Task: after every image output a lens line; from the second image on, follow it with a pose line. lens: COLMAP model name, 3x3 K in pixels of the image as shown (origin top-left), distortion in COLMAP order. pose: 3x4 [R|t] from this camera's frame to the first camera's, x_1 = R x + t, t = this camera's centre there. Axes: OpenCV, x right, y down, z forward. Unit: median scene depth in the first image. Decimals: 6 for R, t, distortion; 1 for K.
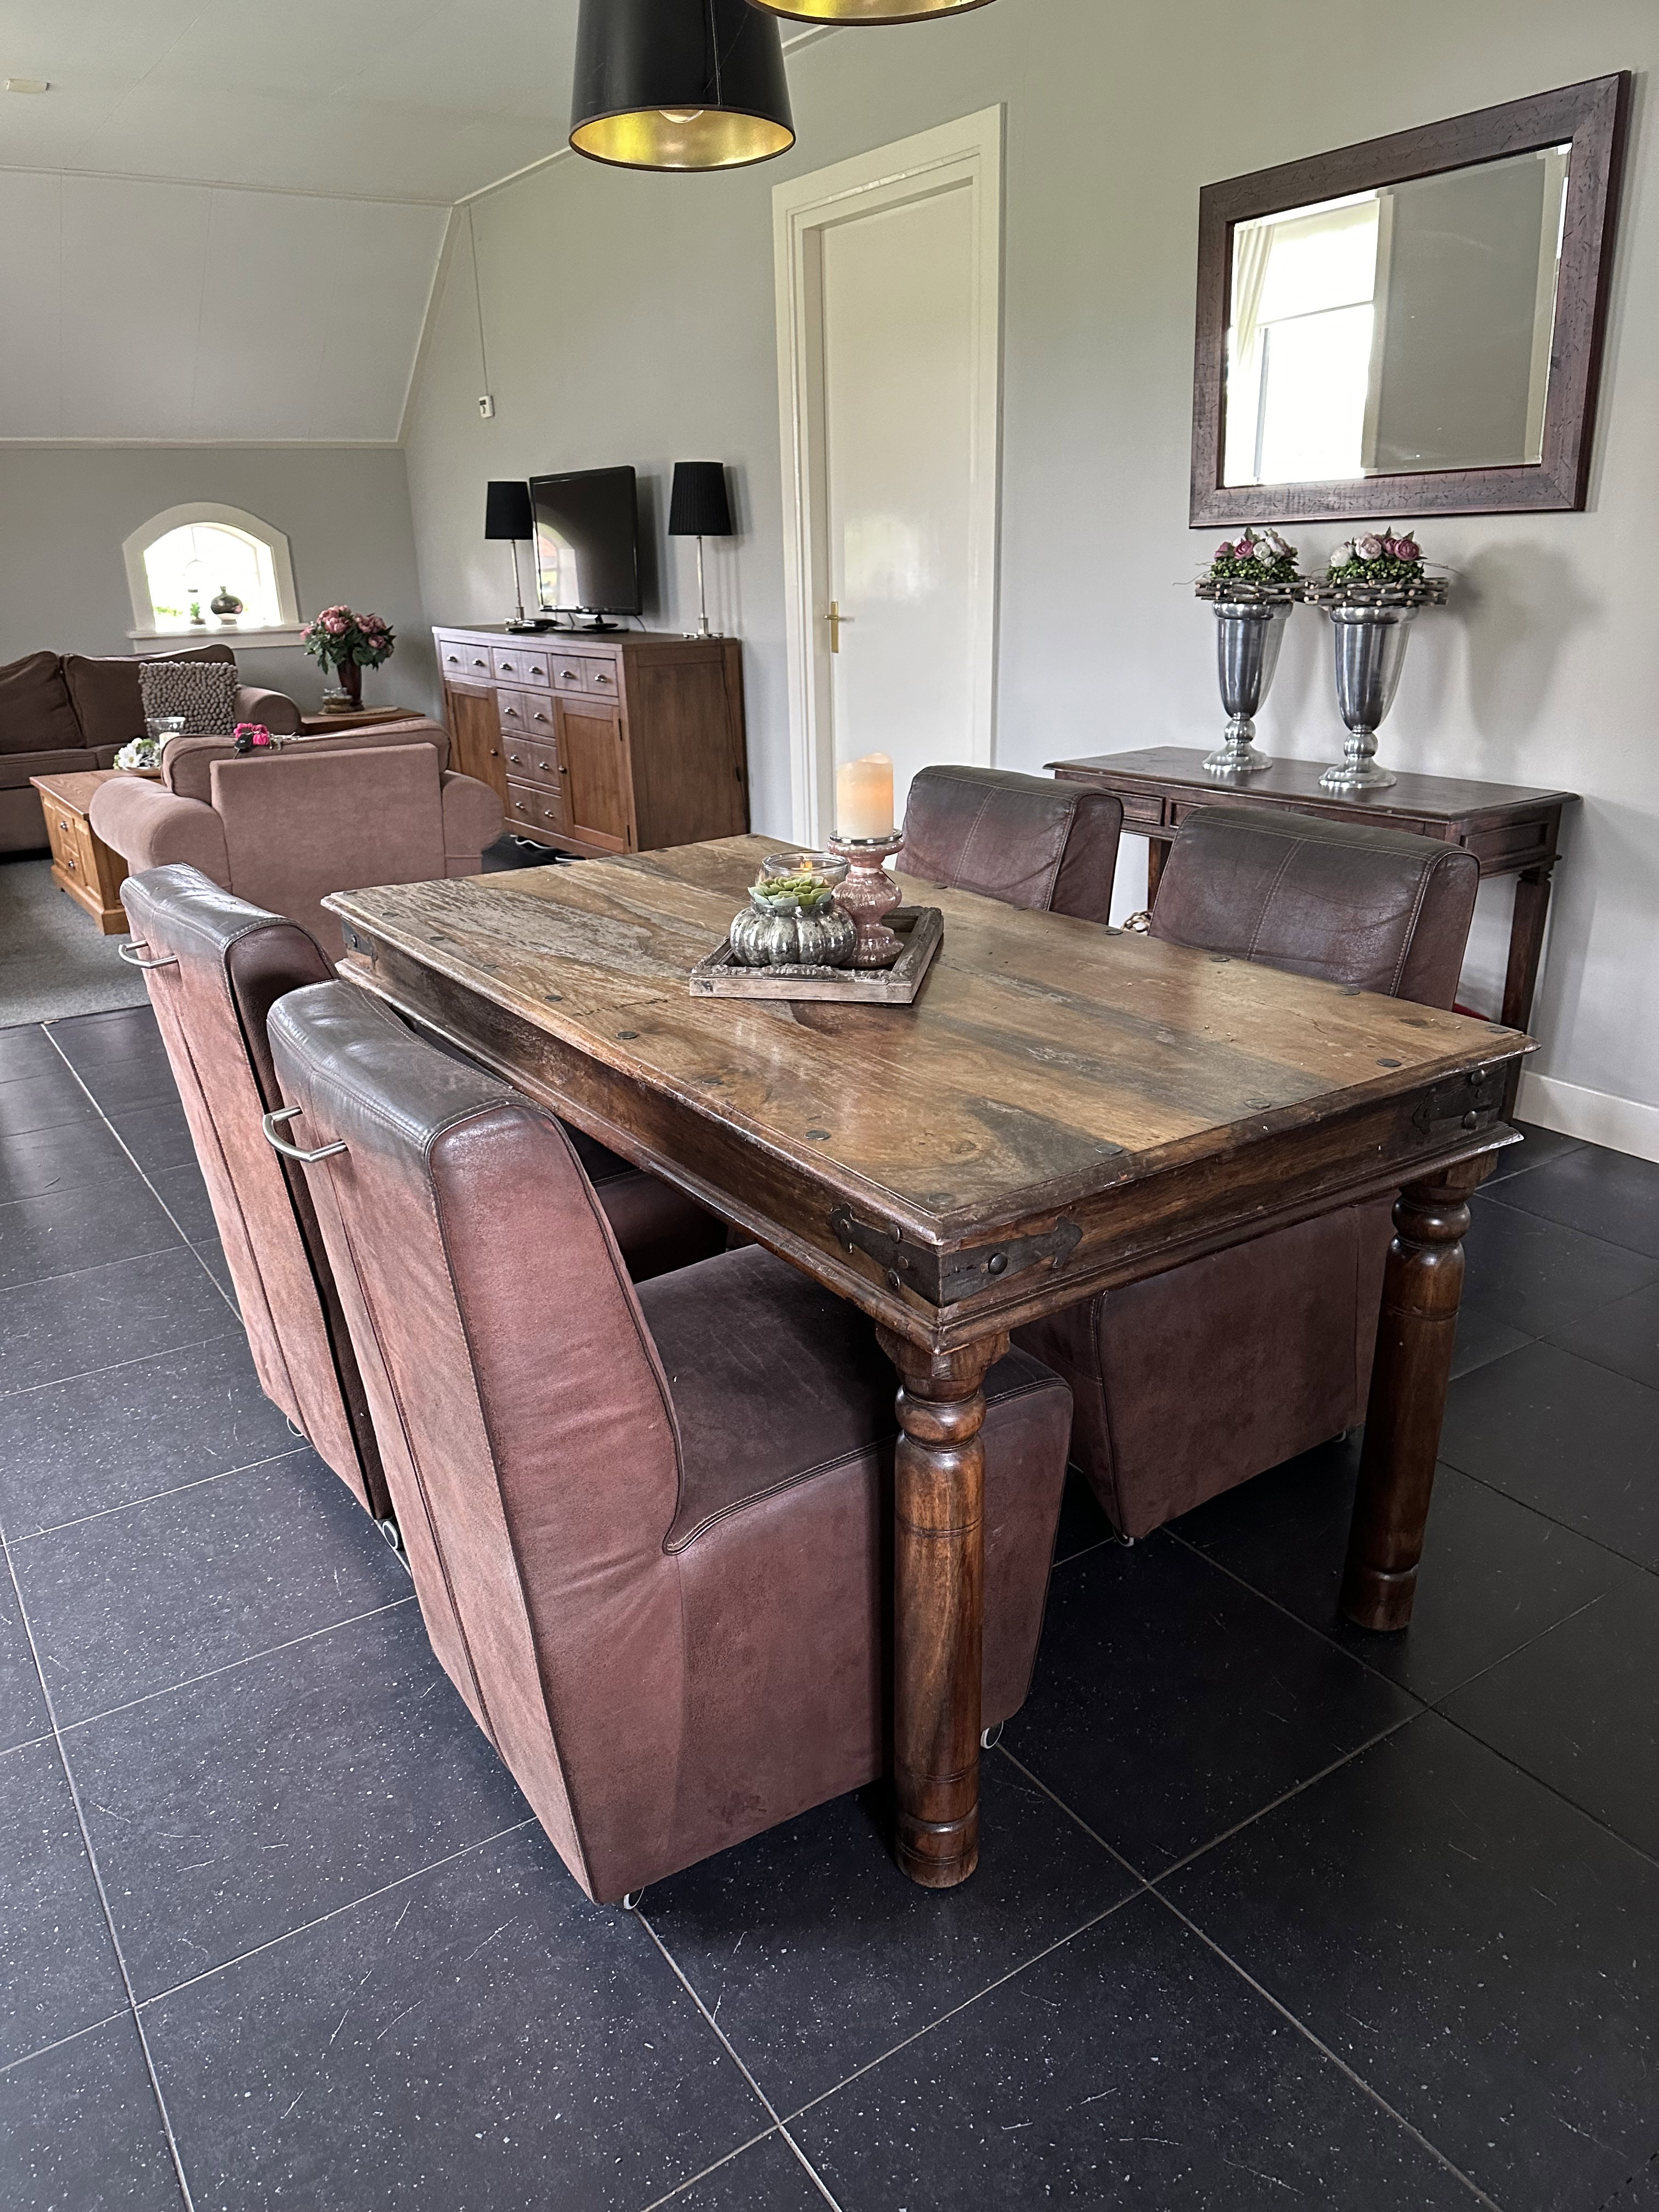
lens RADIAL K [[1548.5, 0, 829.5], [0, 1548.5, 1106.0], [0, 0, 1]] dist [0.008483, -0.000784]
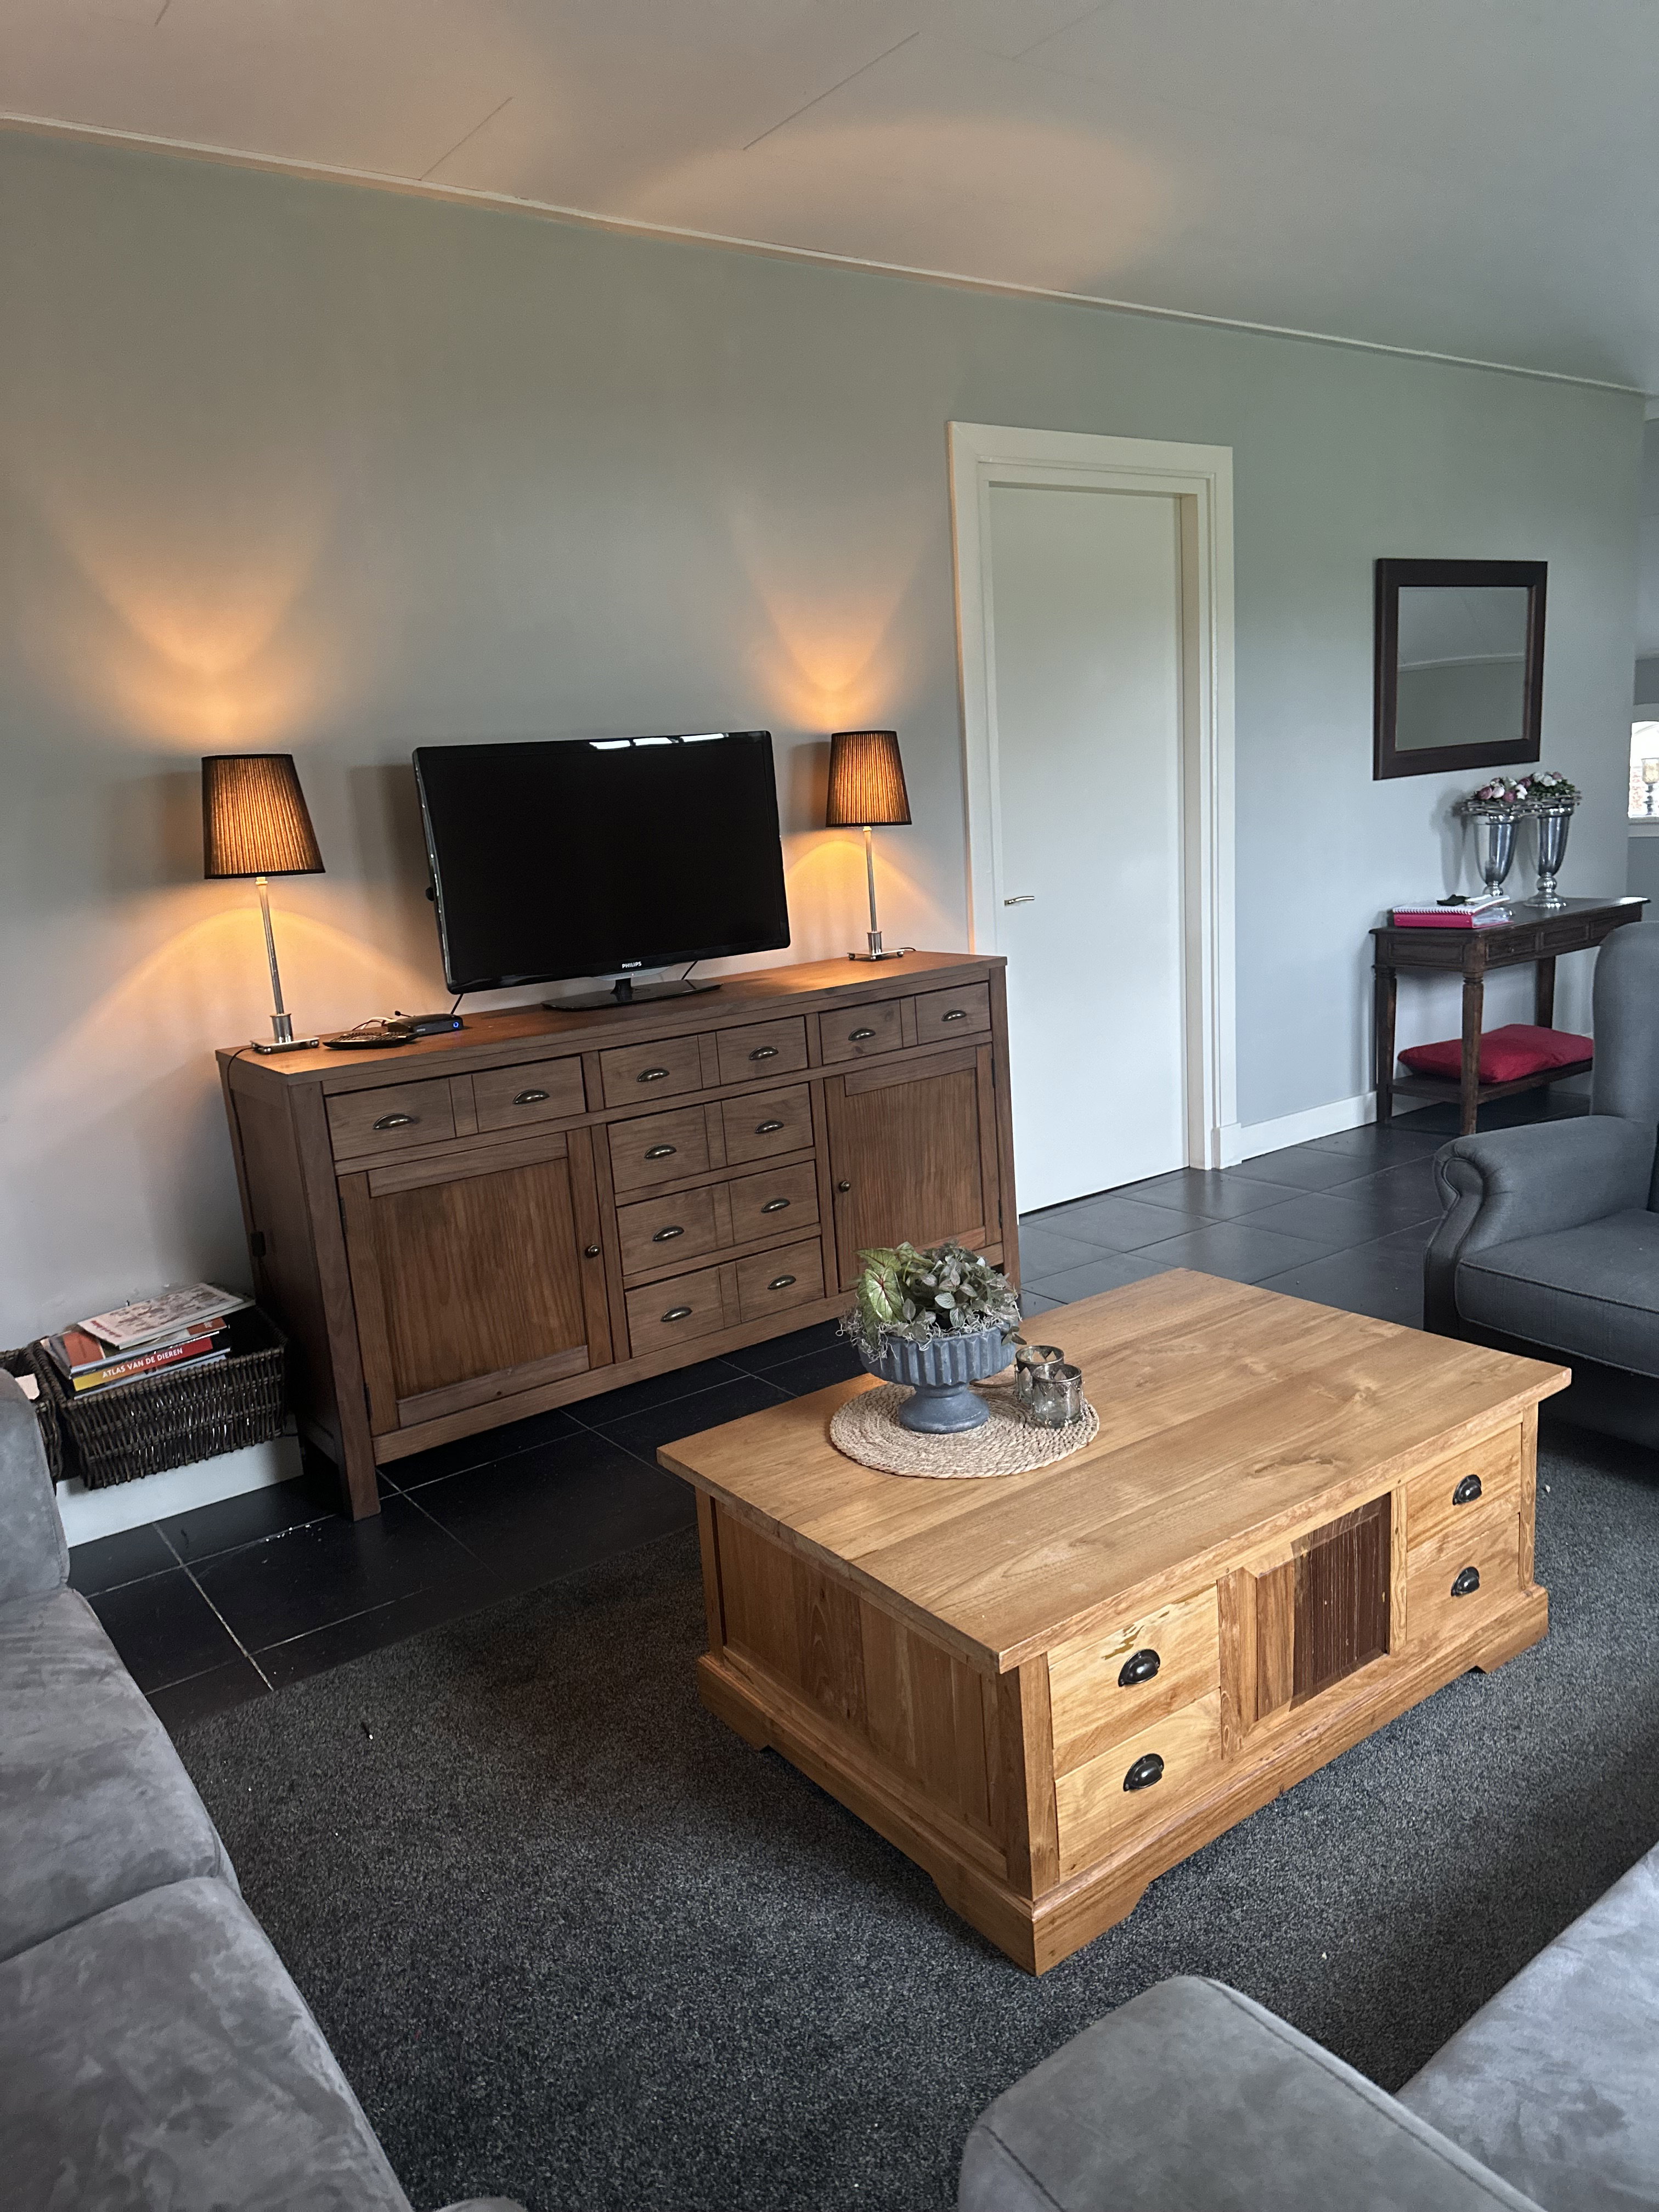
lens RADIAL K [[1548.5, 0, 829.5], [0, 1548.5, 1106.0], [0, 0, 1]] dist [0.008483, -0.000784]
pose [[-0.044038, -0.181772, 0.982354, -1.430495], [0.410131, 0.893337, 0.183686, -0.680926], [-0.910963, 0.410983, 0.035210, 1.824676]]
